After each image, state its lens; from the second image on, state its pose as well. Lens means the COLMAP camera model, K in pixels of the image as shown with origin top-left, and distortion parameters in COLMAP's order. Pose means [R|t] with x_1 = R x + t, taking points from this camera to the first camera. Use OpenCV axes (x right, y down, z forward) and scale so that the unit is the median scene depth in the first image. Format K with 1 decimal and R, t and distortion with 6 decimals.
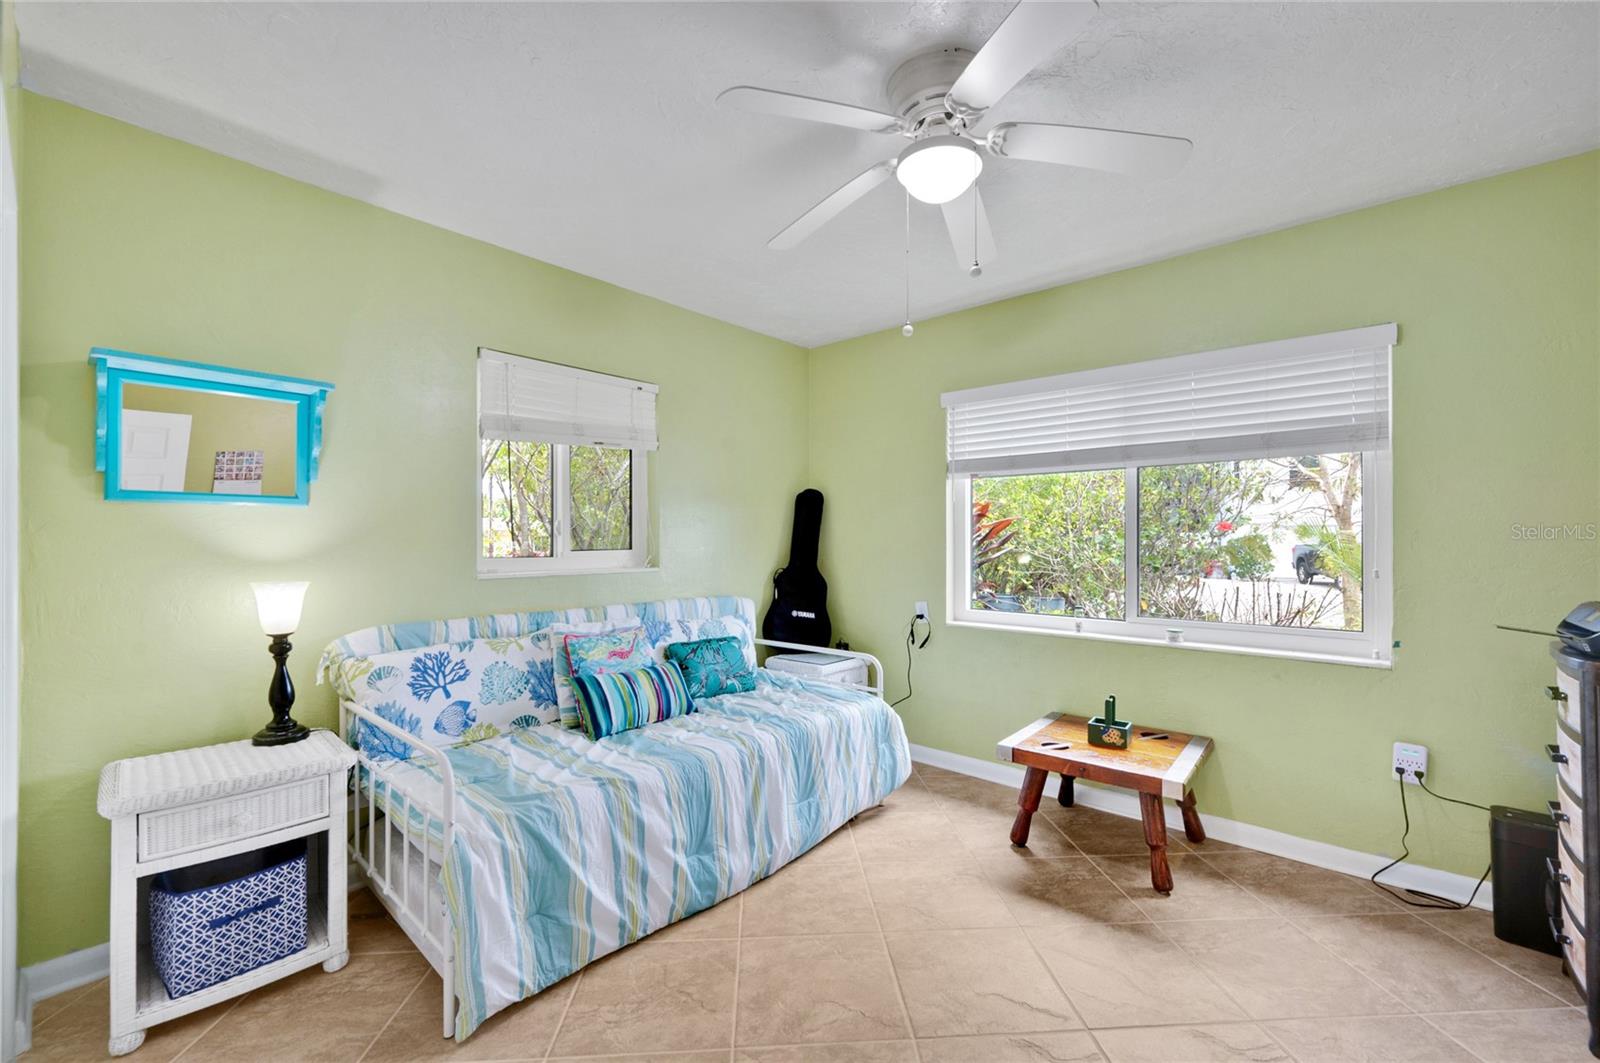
lens RADIAL K [[670.3, 0, 804.3], [0, 670.3, 534.7], [0, 0, 1]] dist [-0.002294, 0.000682]
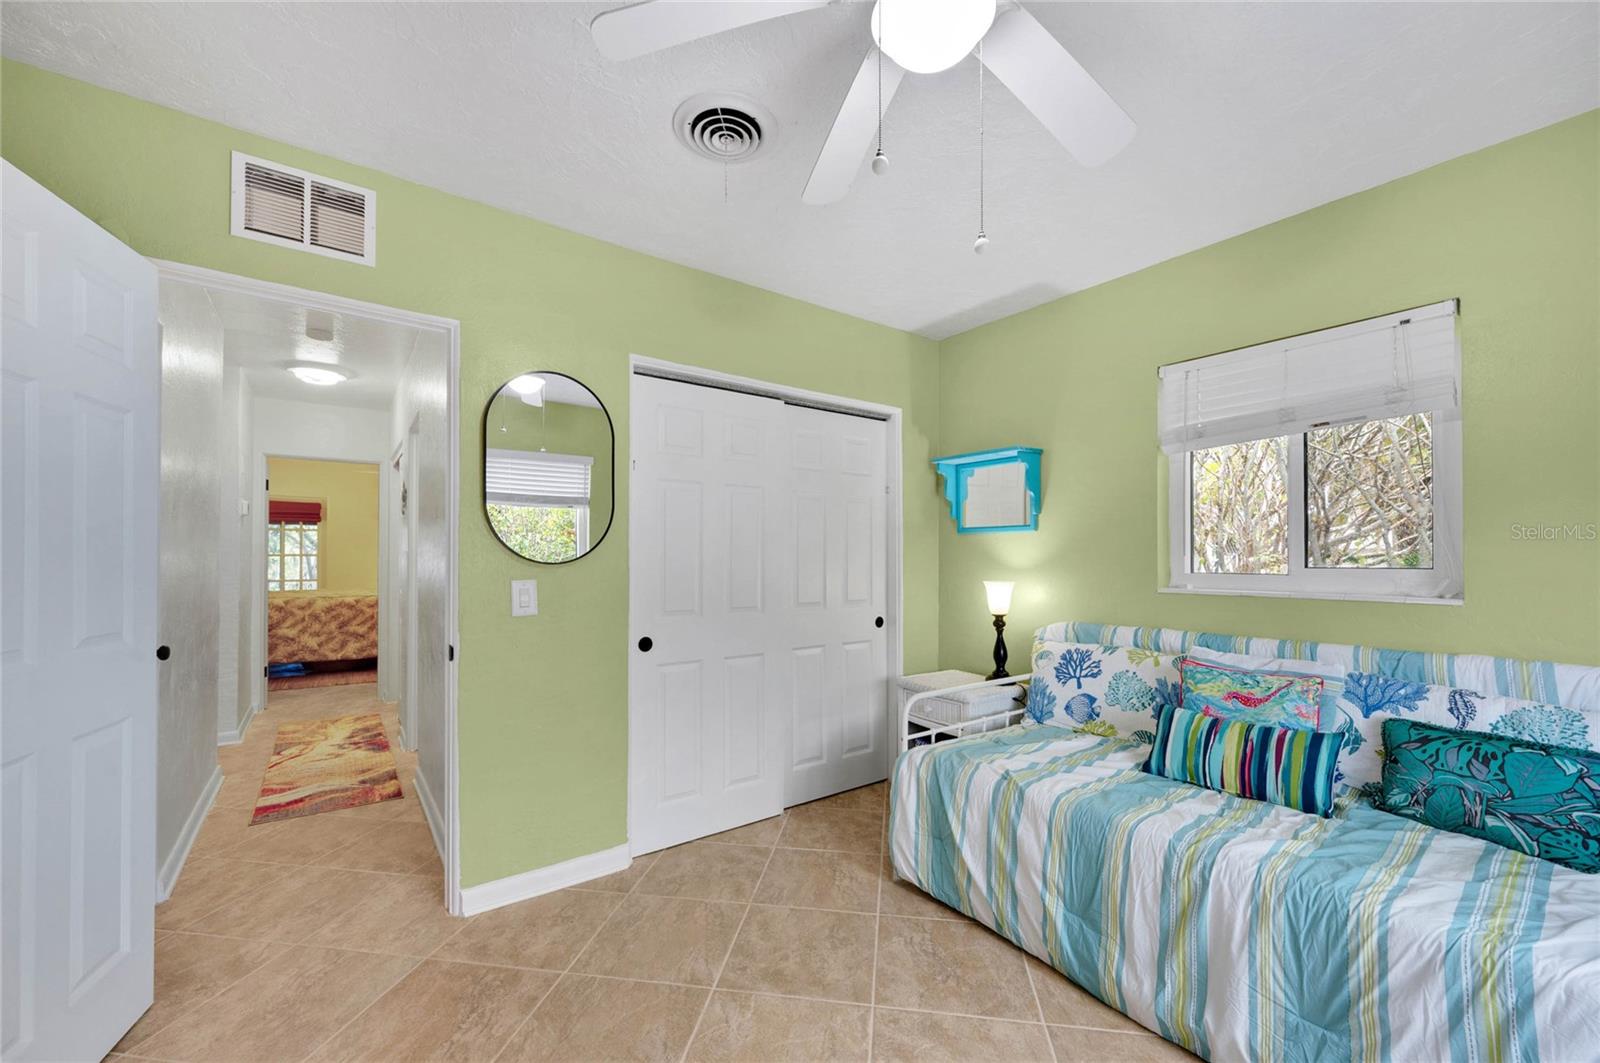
lens RADIAL K [[639.6, 0, 805.8], [0, 639.6, 546.4], [0, 0, 1]] dist [-0.000357, 0.000924]
pose [[-0.217060, -0.015708, -0.976032, 0.687768], [0.004793, 0.999841, -0.017157, 0.011925], [0.976146, -0.008402, -0.216950, 0.796260]]
